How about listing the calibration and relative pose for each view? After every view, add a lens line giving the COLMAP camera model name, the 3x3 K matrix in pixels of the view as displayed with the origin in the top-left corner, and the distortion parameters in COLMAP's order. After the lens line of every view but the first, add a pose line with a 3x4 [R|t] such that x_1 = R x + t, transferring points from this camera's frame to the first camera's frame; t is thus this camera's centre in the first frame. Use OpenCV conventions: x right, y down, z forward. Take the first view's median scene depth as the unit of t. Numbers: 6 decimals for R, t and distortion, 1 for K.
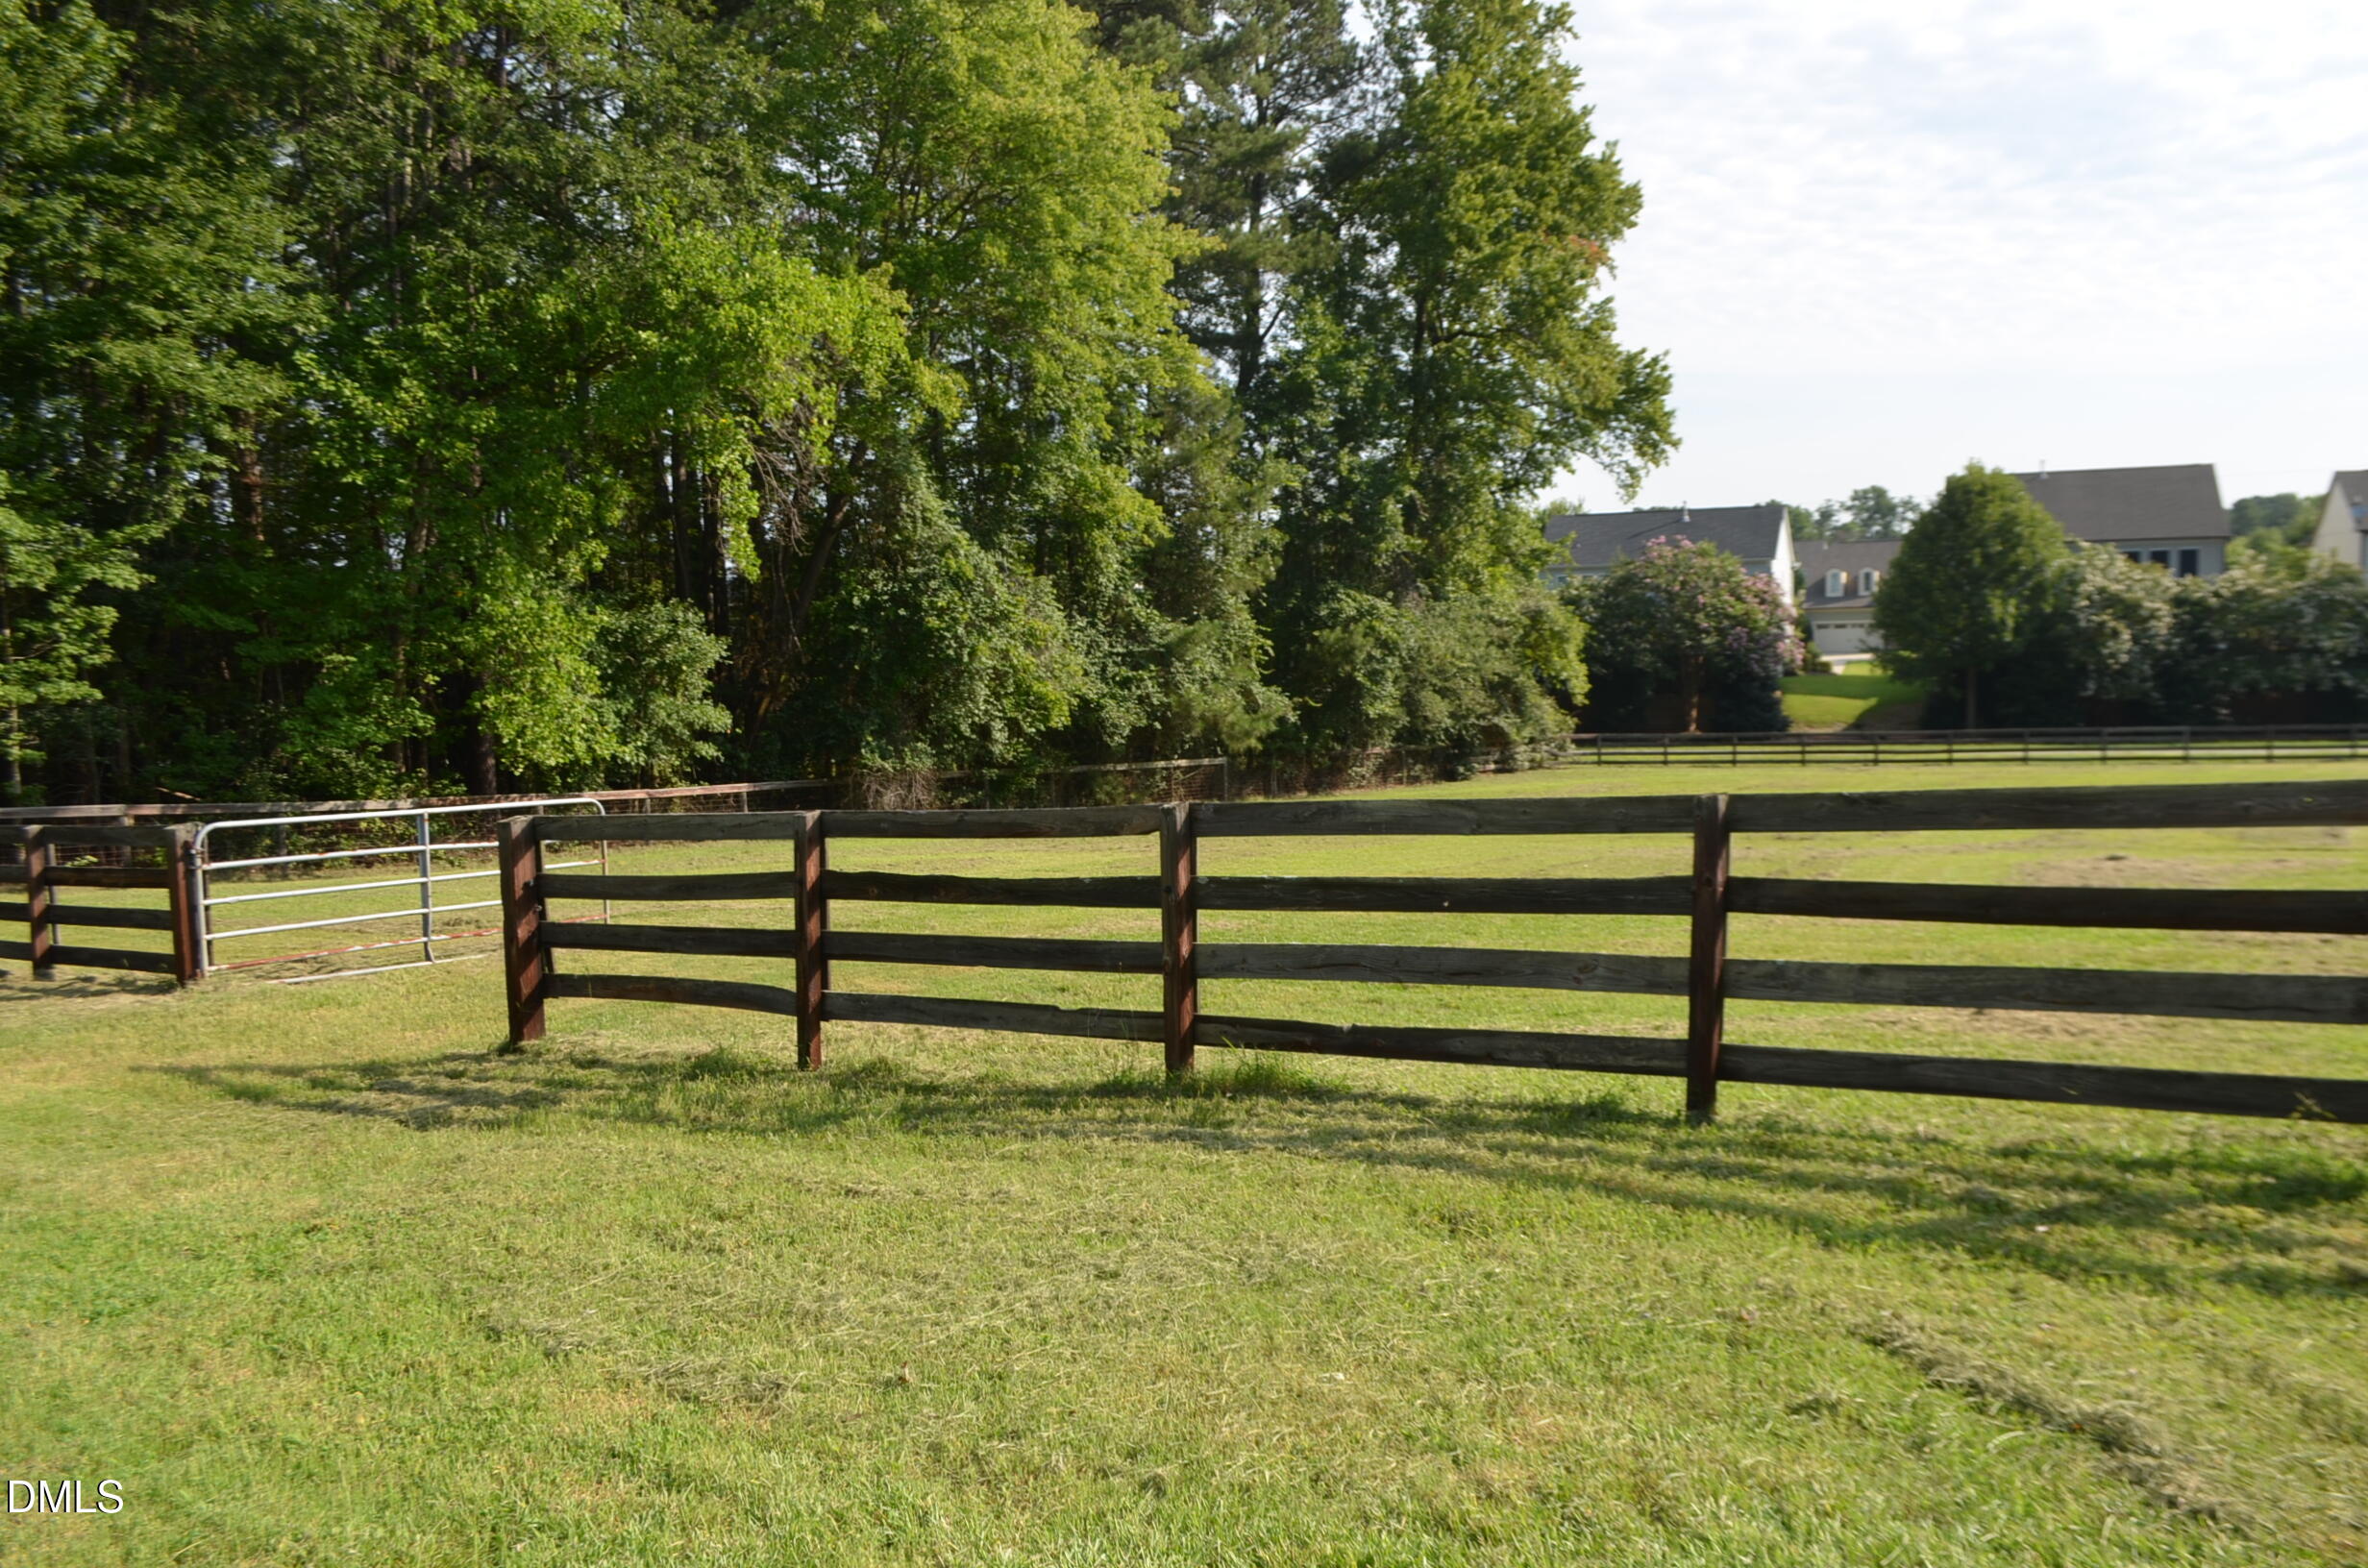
lens RADIAL K [[1827.0, 0, 1197.2], [0, 1827.0, 806.0], [0, 0, 1]] dist [-0.021017, 0.002019]
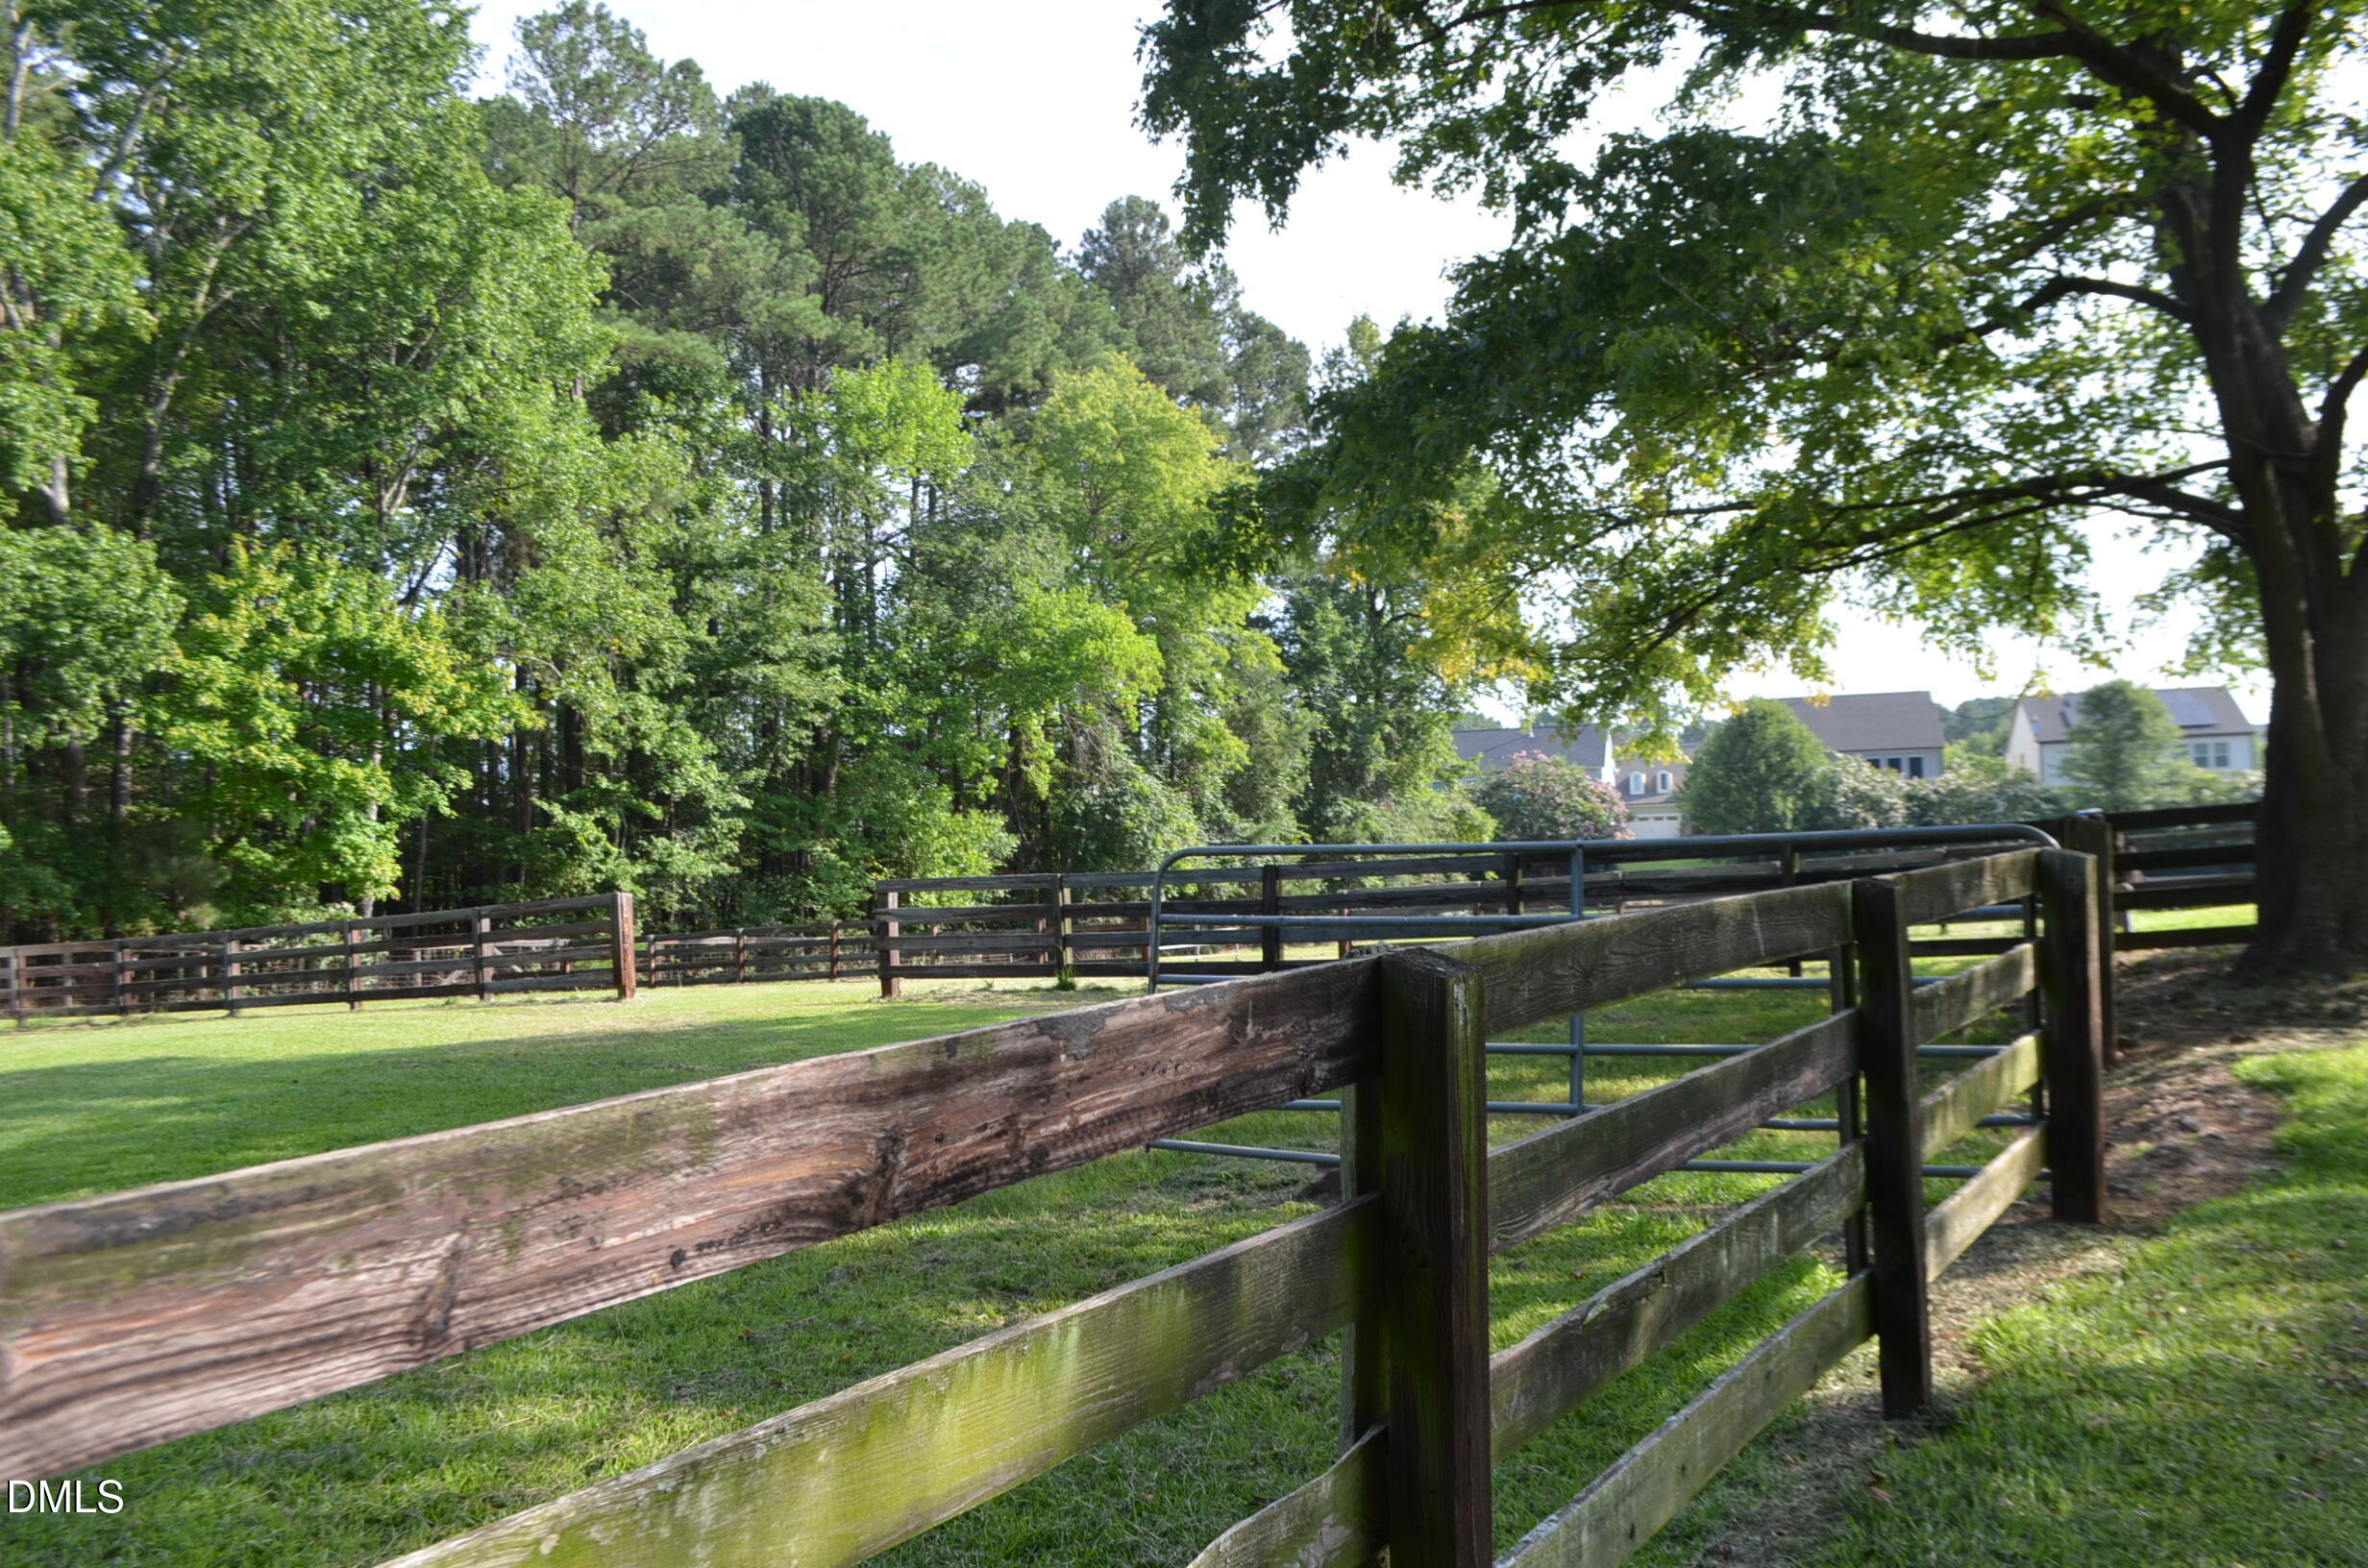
lens RADIAL K [[1852.5, 0, 1204.8], [0, 1852.5, 792.7], [0, 0, 1]] dist [-0.003907, -0.004197]
pose [[0.992419, -0.009871, 0.122503, -0.219267], [0.023996, 0.993149, -0.114366, 0.042498], [-0.120535, 0.116439, 0.985857, -0.436928]]
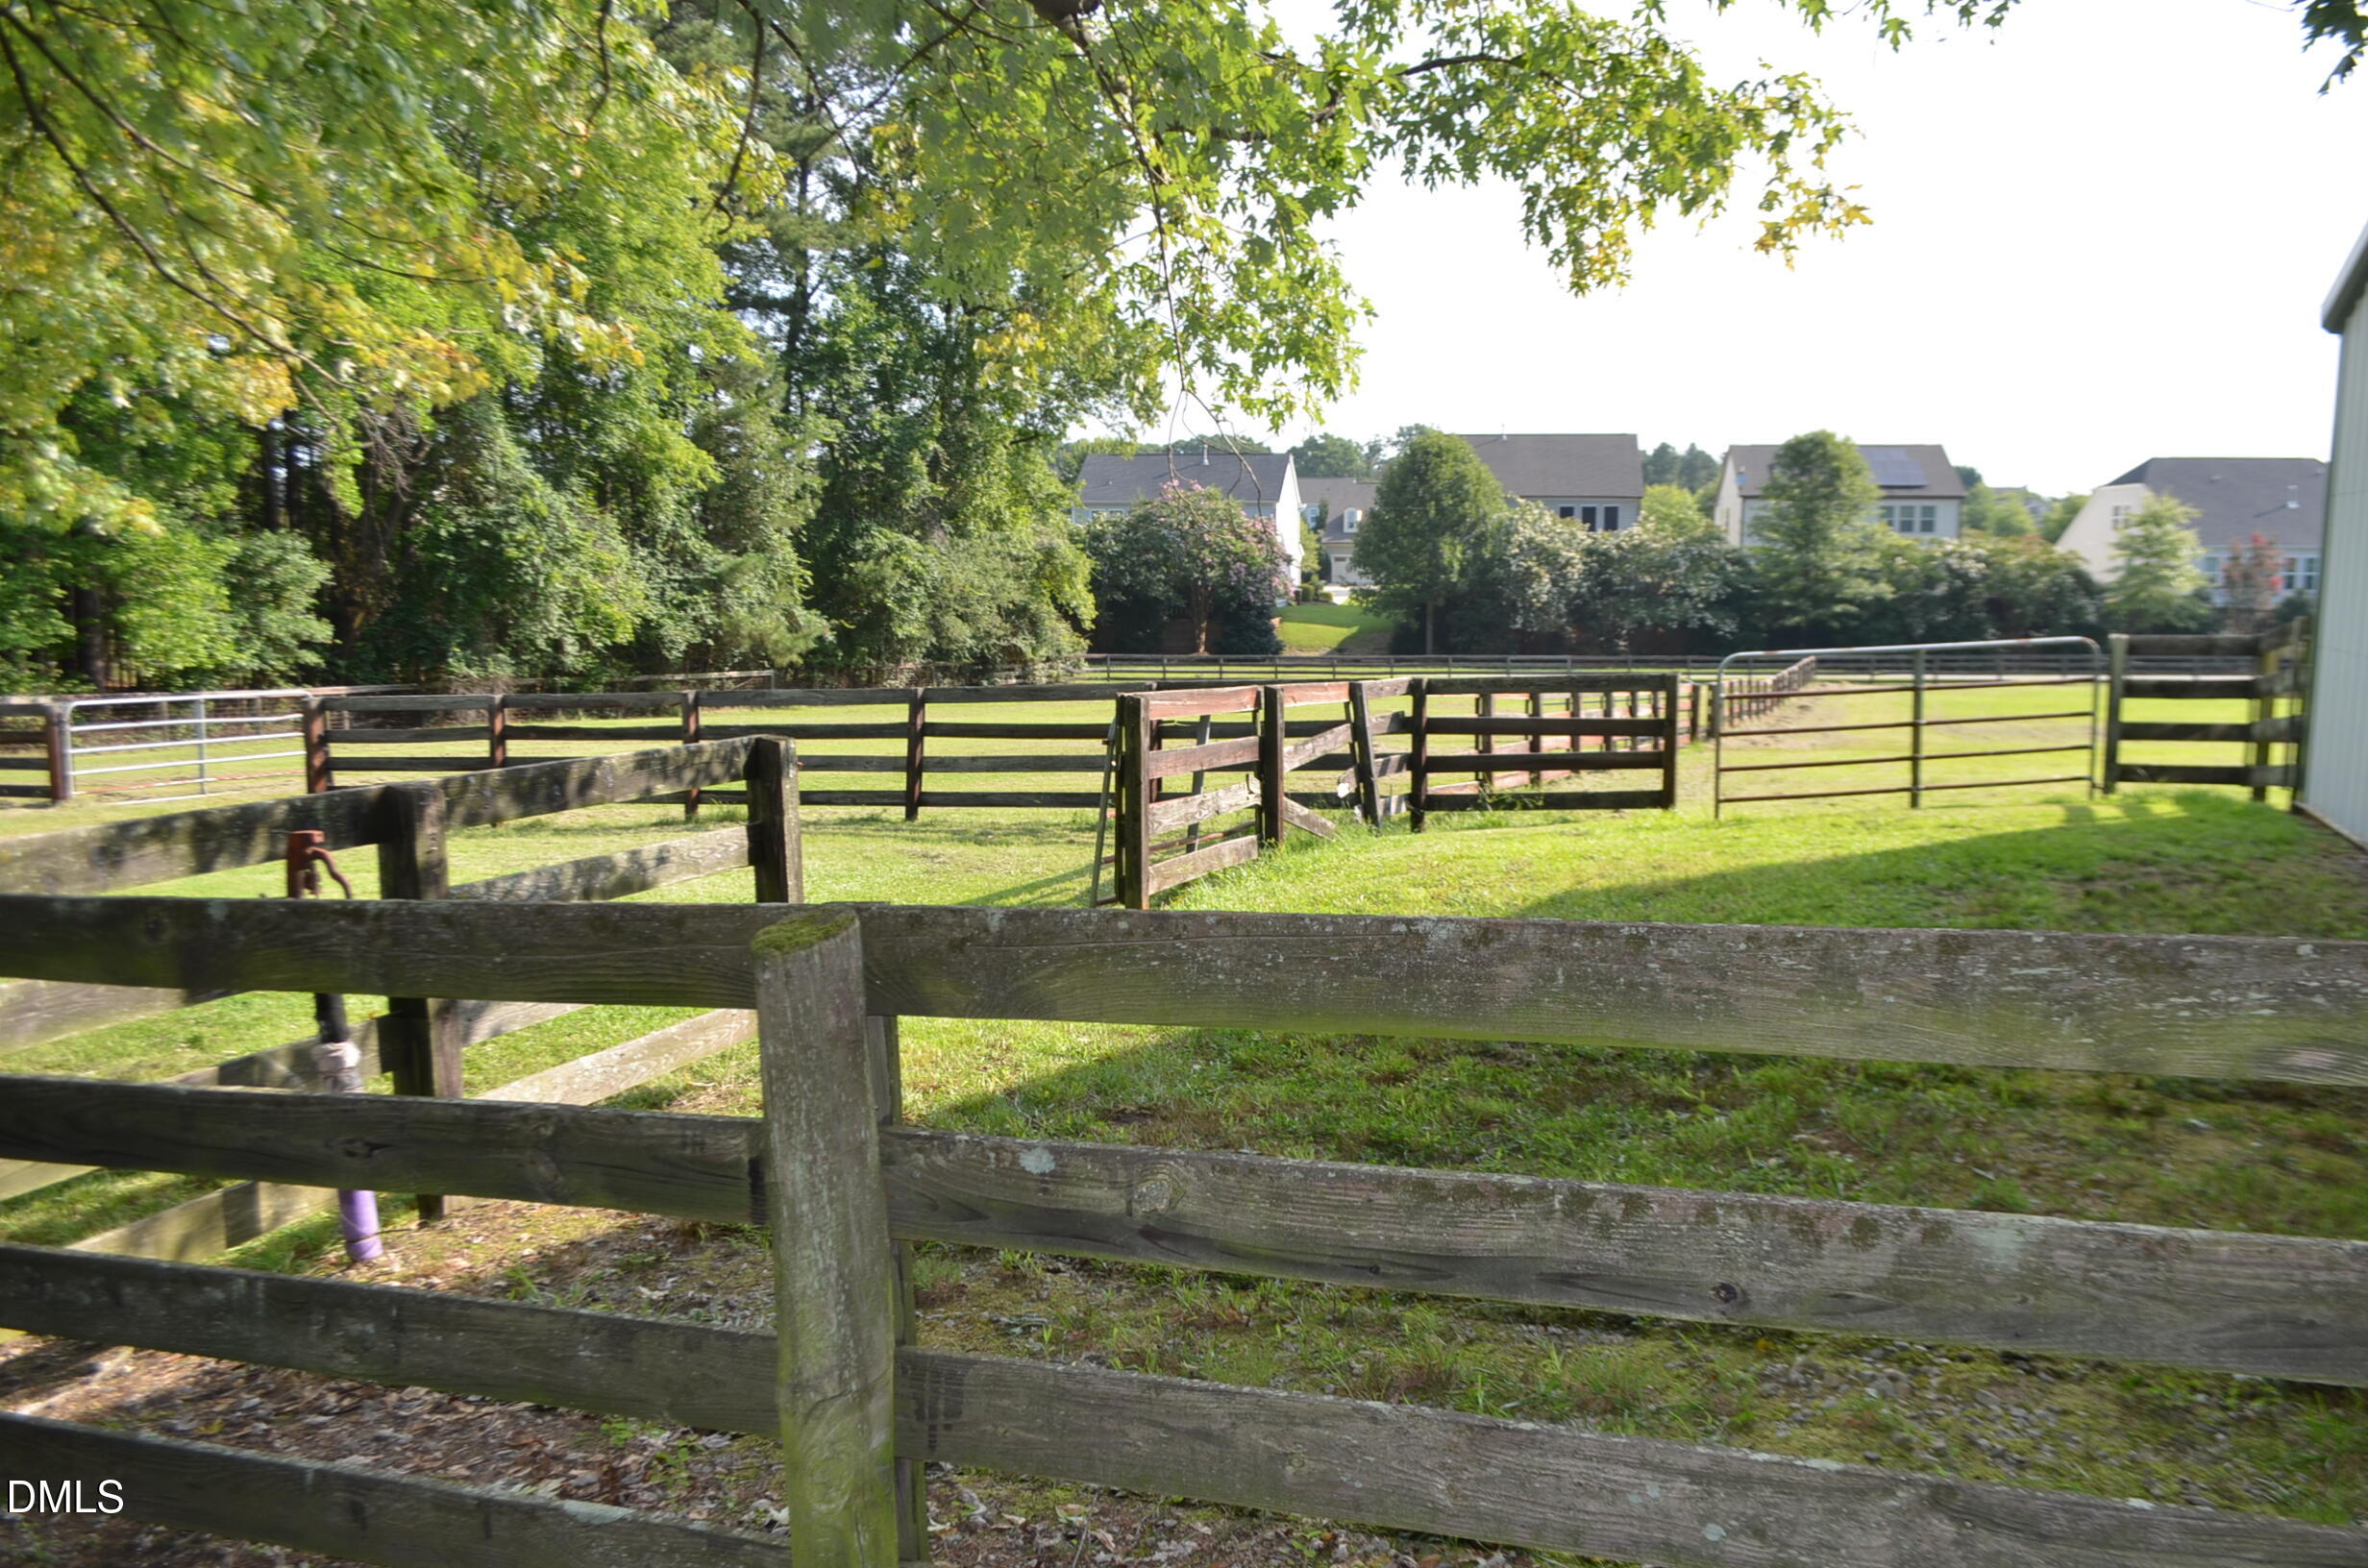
lens RADIAL K [[1852.5, 0, 1204.8], [0, 1852.5, 792.7], [0, 0, 1]] dist [-0.003907, -0.004197]
pose [[0.973458, -0.001102, 0.228862, 0.014436], [-0.007615, 0.999279, 0.037200, 0.005811], [-0.228737, -0.037955, 0.972748, -0.225257]]
